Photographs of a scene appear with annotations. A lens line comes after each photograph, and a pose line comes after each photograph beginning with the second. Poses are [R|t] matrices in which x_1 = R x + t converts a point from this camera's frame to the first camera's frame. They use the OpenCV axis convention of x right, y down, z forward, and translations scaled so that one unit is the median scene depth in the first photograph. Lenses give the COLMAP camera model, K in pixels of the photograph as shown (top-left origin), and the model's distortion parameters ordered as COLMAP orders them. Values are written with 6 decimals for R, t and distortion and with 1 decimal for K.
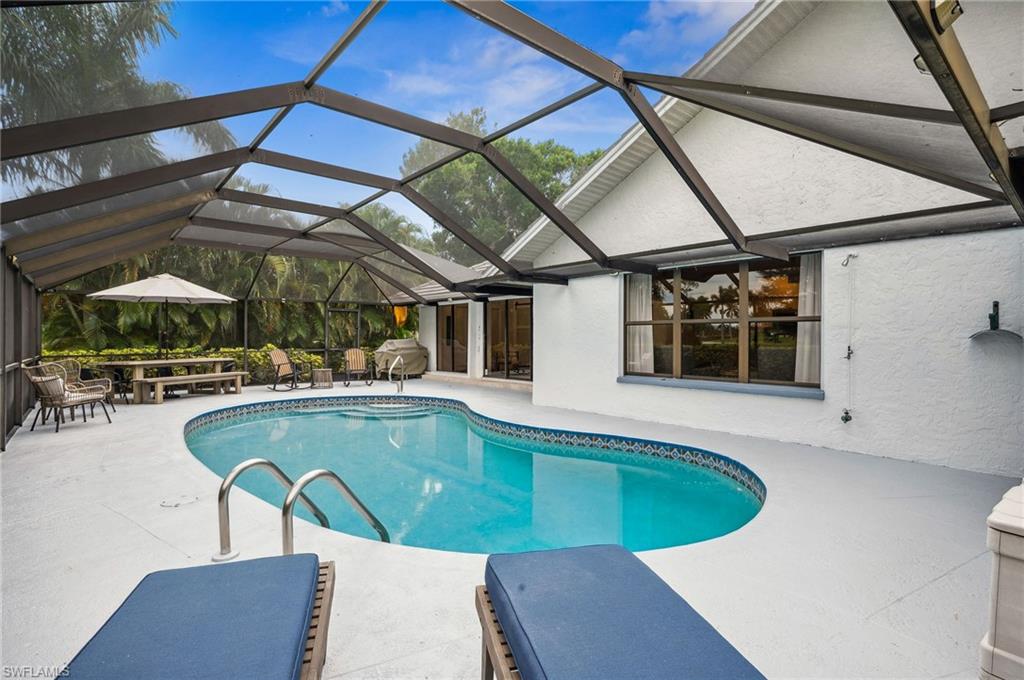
lens RADIAL K [[501.3, 0, 512.0], [0, 501.3, 340.0], [0, 0, 1]] dist [-0.000738, -0.000056]
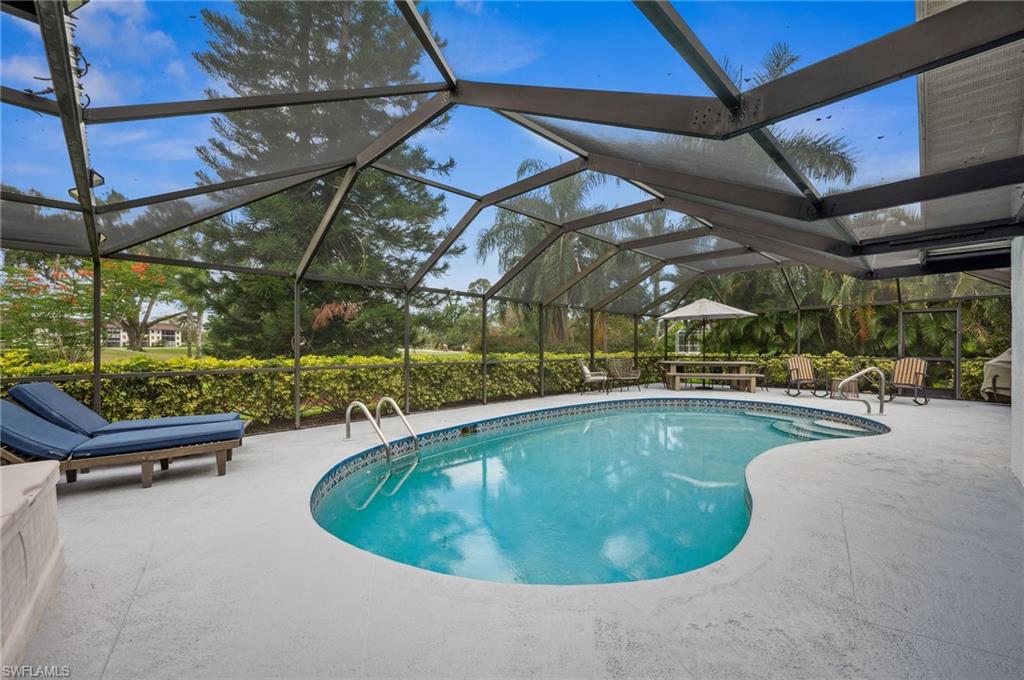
lens RADIAL K [[410.5, 0, 512.0], [0, 410.5, 340.0], [0, 0, 1]] dist [-0.000371, -0.000133]
pose [[0.064306, -0.012890, -0.997847, 0.393559], [-0.004503, 0.999903, -0.013206, -0.000985], [0.997920, 0.005342, 0.064241, 0.391404]]
